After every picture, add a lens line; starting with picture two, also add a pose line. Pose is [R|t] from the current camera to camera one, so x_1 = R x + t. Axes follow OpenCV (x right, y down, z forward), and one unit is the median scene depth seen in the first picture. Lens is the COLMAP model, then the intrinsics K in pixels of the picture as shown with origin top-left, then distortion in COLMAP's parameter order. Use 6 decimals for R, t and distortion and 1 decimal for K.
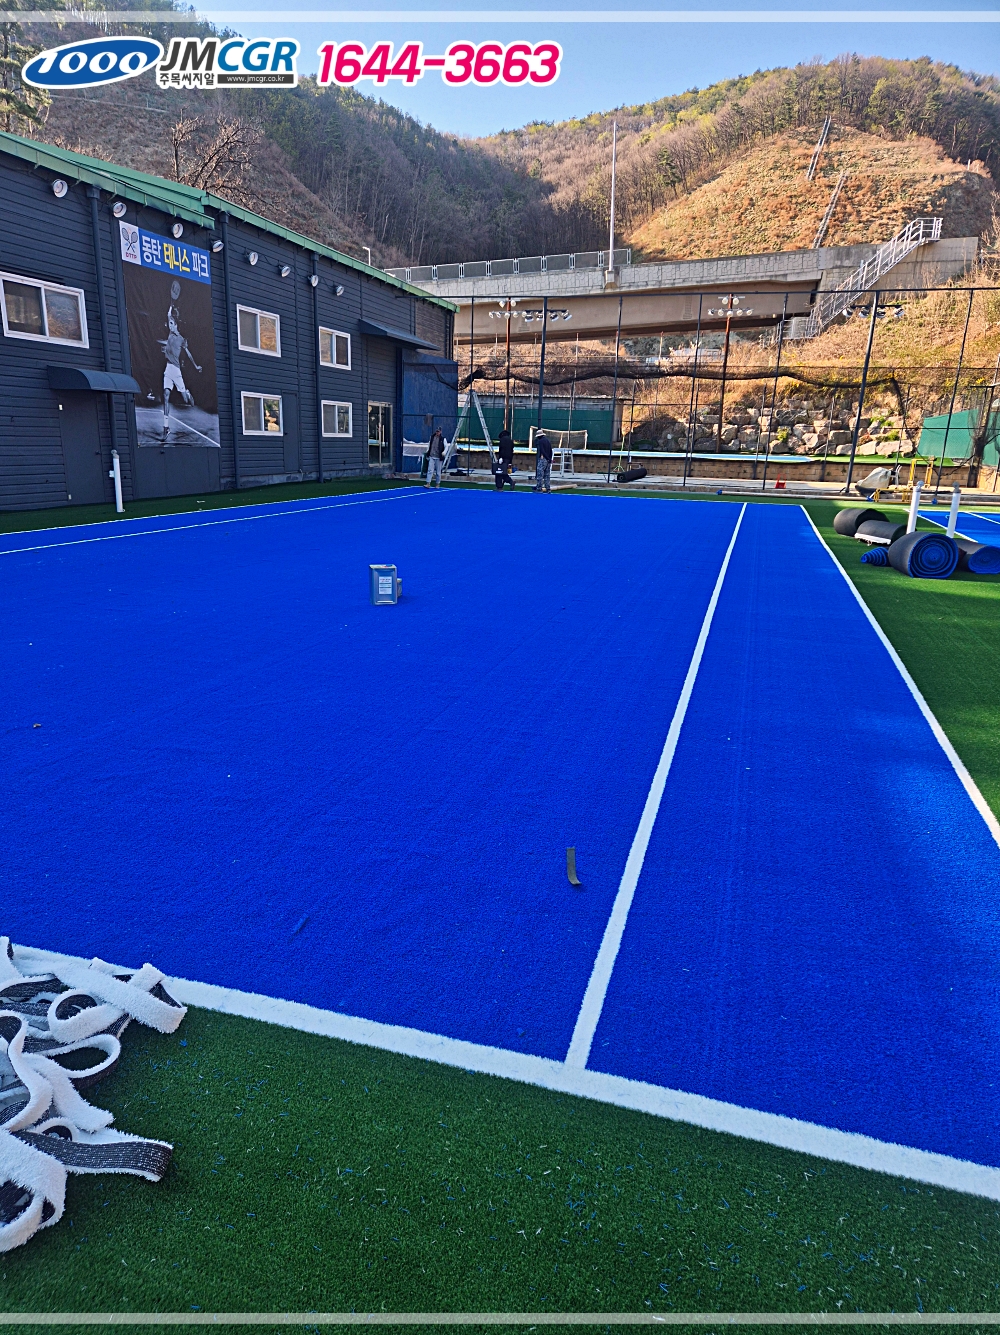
lens RADIAL K [[842.1, 0, 495.4], [0, 842.1, 676.0], [0, 0, 1]] dist [0.001052, -0.033658]
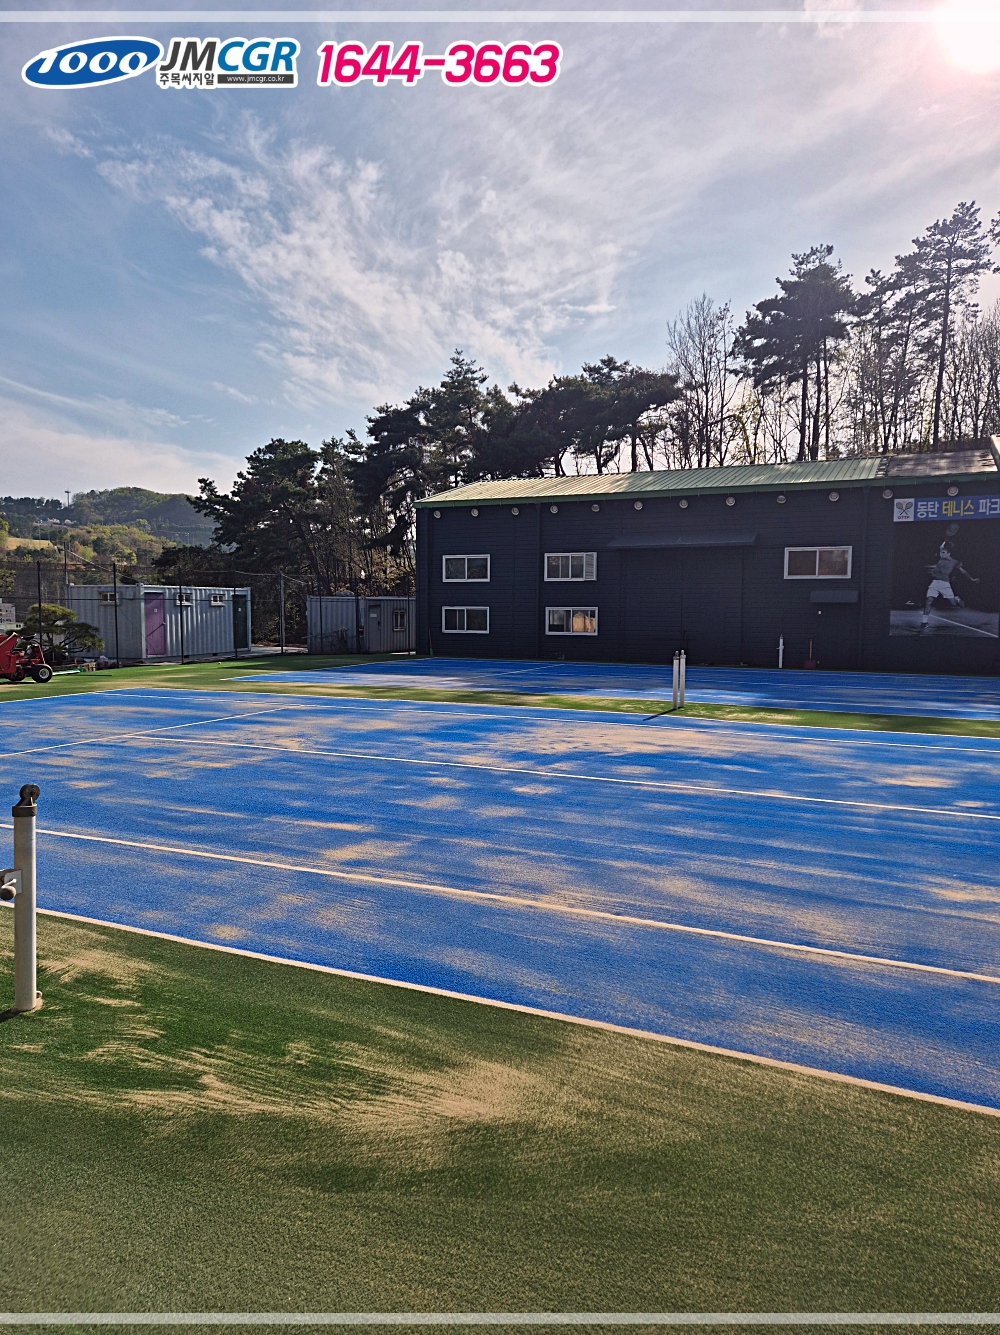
lens RADIAL K [[842.1, 0, 499.8], [0, 842.1, 677.6], [0, 0, 1]] dist [0.001052, -0.033658]
pose [[-0.154228, 0.048342, -0.986852, 1.152302], [-0.279113, 0.955989, 0.090451, -0.133883], [0.947792, 0.289394, -0.133947, 0.532579]]
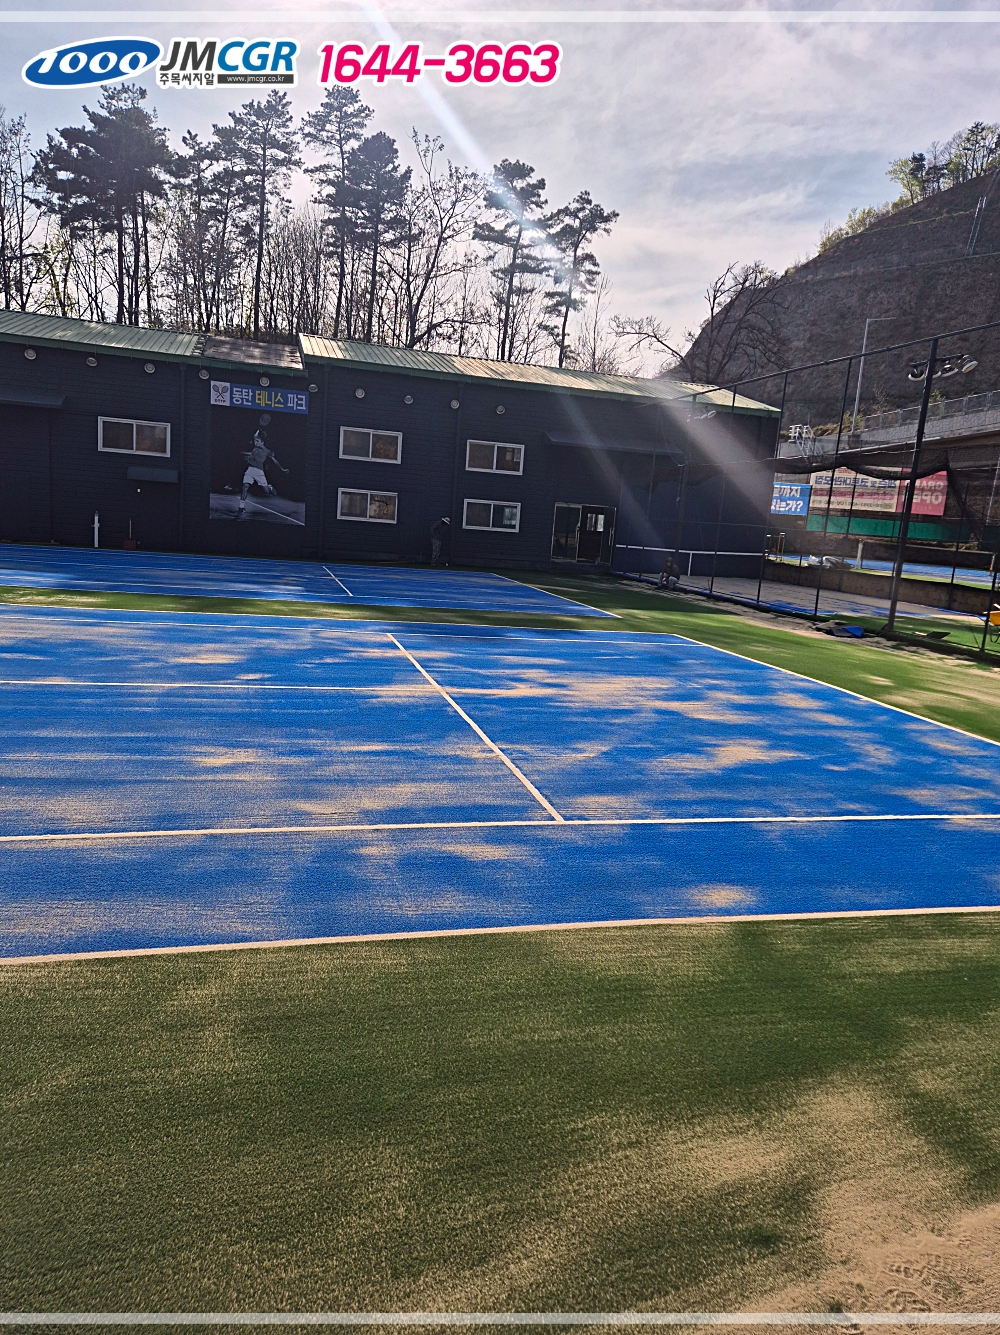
lens RADIAL K [[842.1, 0, 513.7], [0, 842.1, 677.1], [0, 0, 1]] dist [0.001052, -0.033658]
pose [[0.565234, 0.166222, -0.808010, 1.159350], [-0.283983, 0.958828, -0.001410, -0.142075], [0.774509, 0.230258, 0.589167, 0.561137]]
